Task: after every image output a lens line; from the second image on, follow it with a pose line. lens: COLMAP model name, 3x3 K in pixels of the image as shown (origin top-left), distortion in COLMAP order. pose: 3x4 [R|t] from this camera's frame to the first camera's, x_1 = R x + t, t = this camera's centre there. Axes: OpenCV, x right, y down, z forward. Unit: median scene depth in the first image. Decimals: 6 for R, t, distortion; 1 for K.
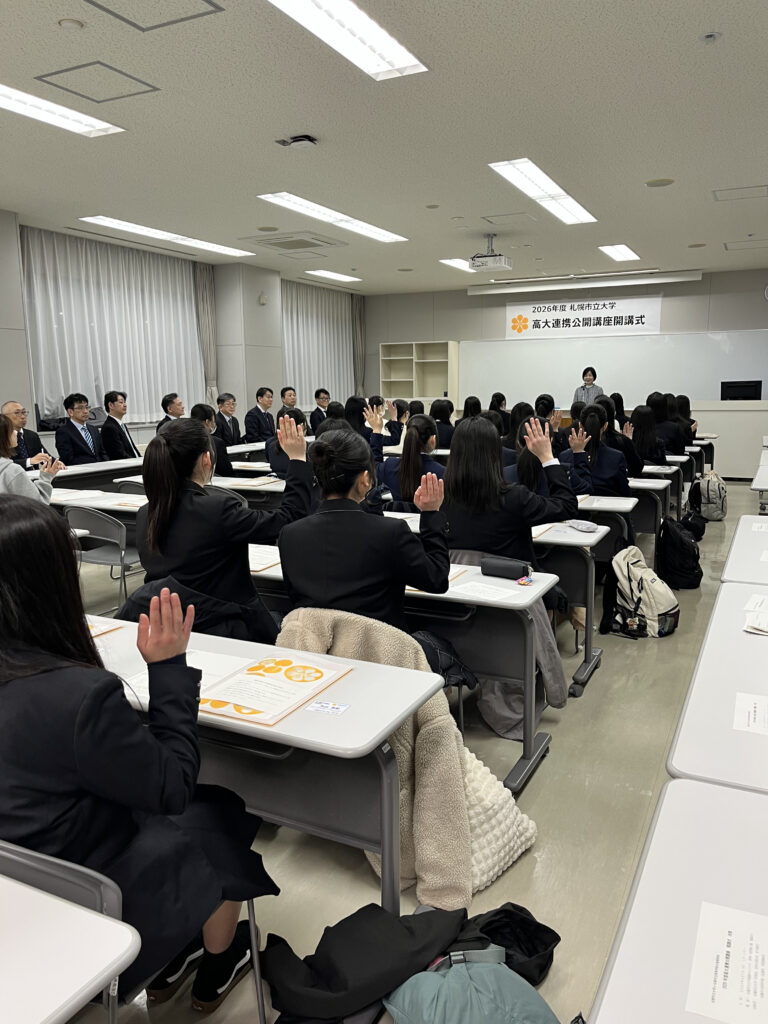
lens RADIAL K [[788.7, 0, 388.9], [0, 788.7, 512.8], [0, 0, 1]] dist [0.024075, 0.000425]
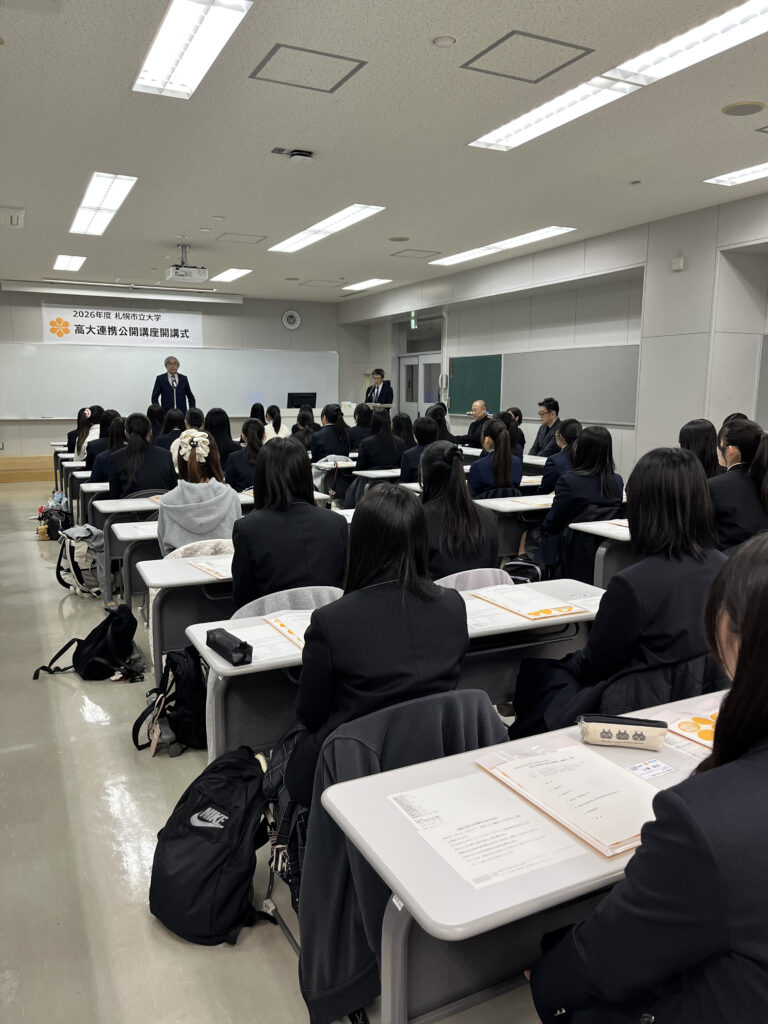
lens RADIAL K [[788.7, 0, 380.9], [0, 788.7, 512.1], [0, 0, 1]] dist [0.024075, 0.000425]
pose [[0.612925, -0.110527, 0.782373, -0.372076], [0.116099, 0.992019, 0.049190, -0.025103], [-0.781565, 0.060683, 0.620865, 0.137987]]
